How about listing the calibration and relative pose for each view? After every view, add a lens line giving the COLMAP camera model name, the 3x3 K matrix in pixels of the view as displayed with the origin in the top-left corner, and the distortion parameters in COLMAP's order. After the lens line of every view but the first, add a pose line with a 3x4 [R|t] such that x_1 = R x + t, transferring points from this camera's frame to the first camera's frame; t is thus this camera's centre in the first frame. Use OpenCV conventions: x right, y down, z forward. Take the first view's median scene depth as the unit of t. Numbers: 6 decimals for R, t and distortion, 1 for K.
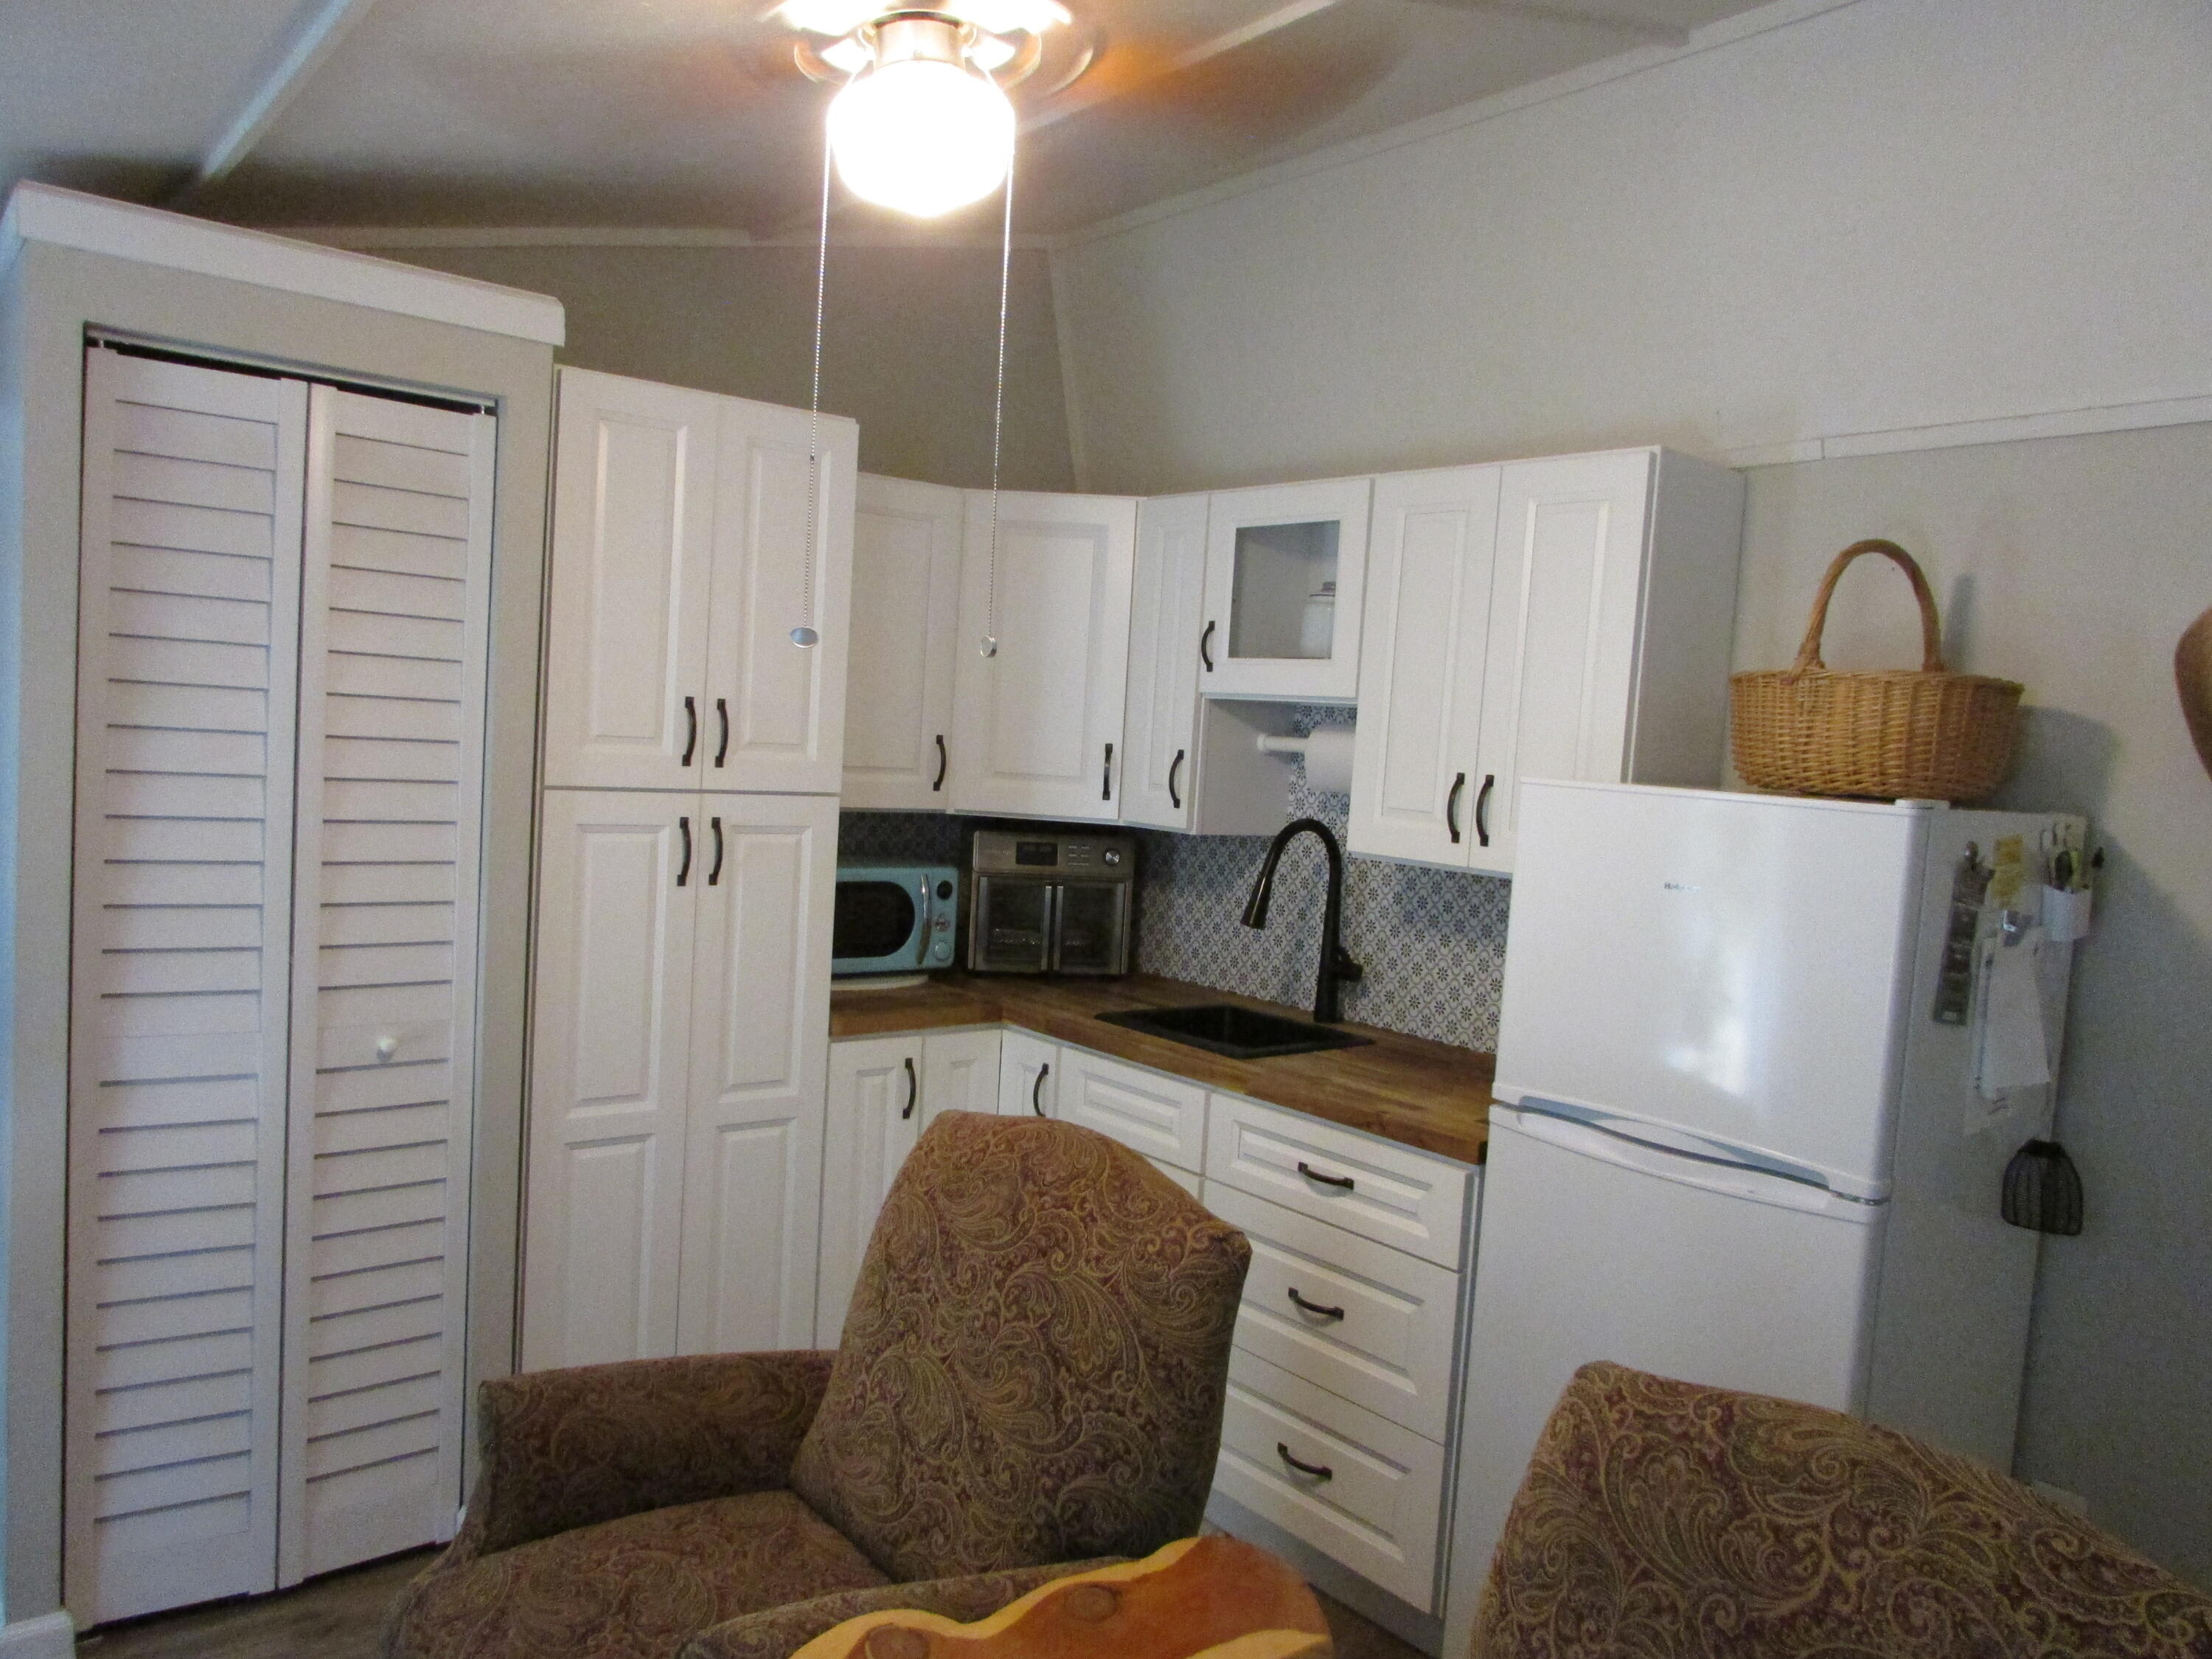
lens RADIAL K [[1546.4, 0, 1106.0], [0, 1546.4, 829.5], [0, 0, 1]] dist [0.002414, 0.001048]
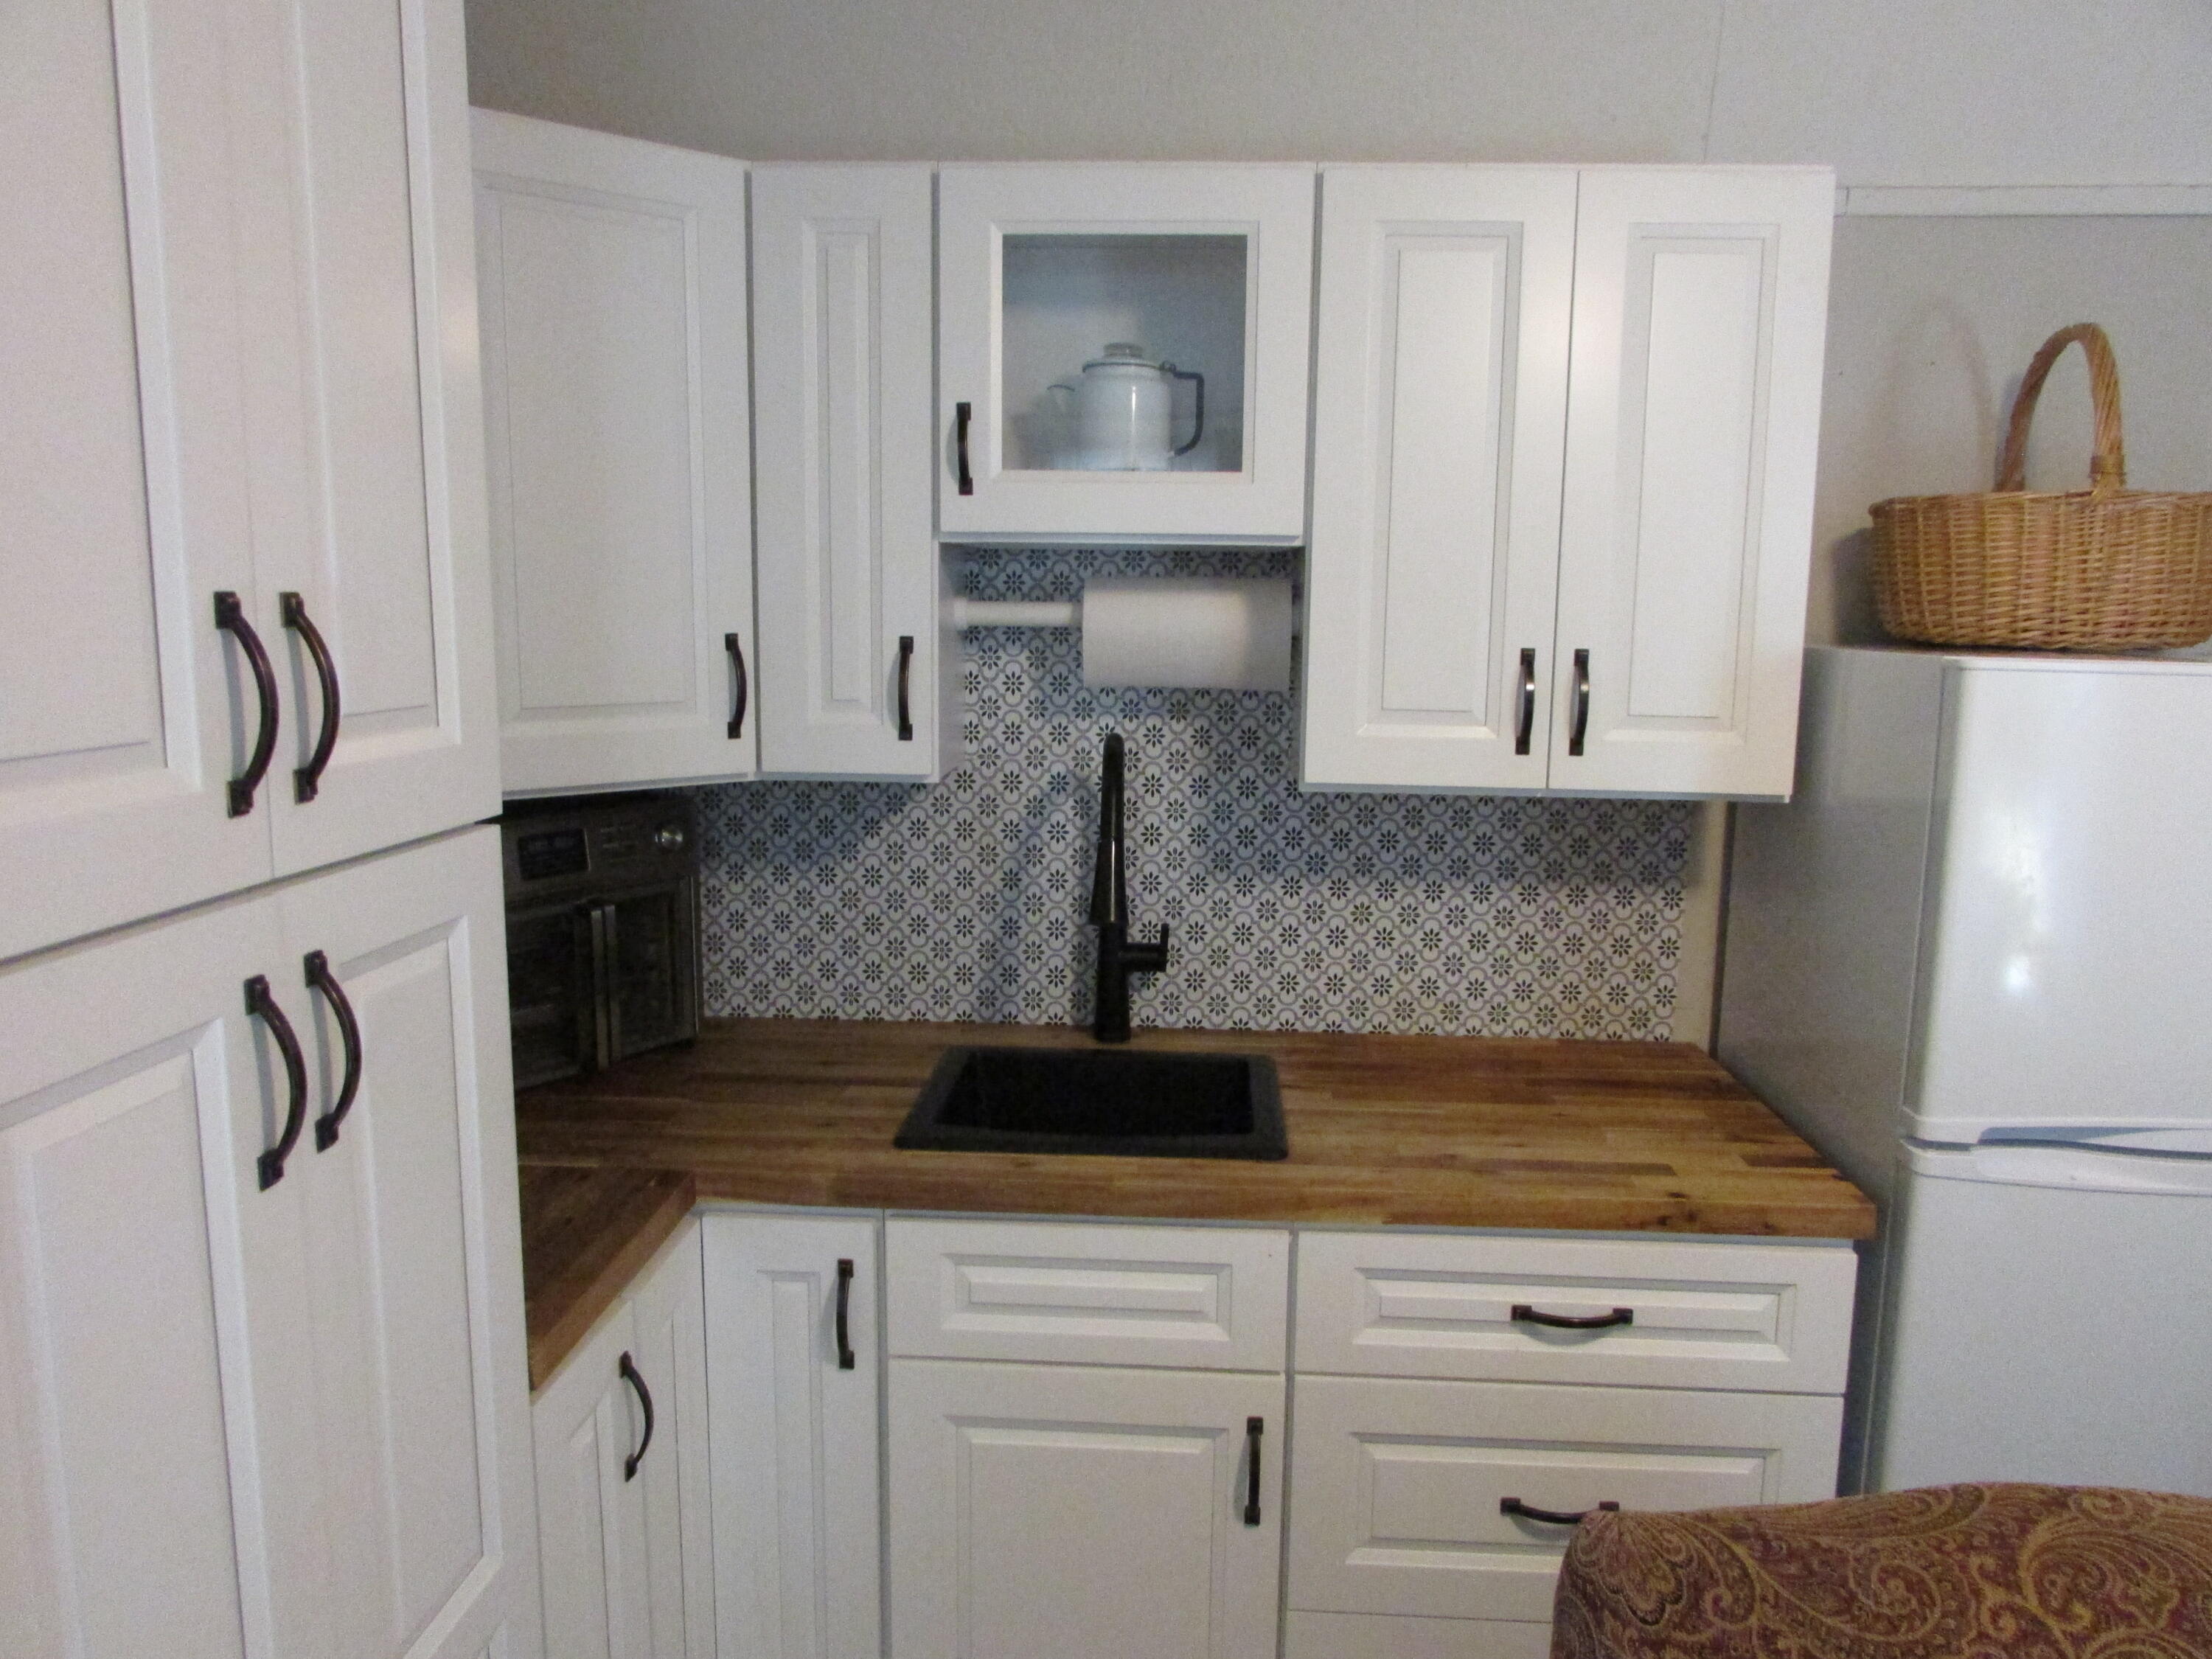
lens RADIAL K [[1551.6, 0, 1106.0], [0, 1551.6, 829.5], [0, 0, 1]] dist [-0.033495, 0.008042]
pose [[0.702028, -0.159407, 0.694079, -0.347031], [0.083317, 0.986317, 0.142254, -0.064816], [-0.707258, -0.042038, 0.705704, 0.627256]]
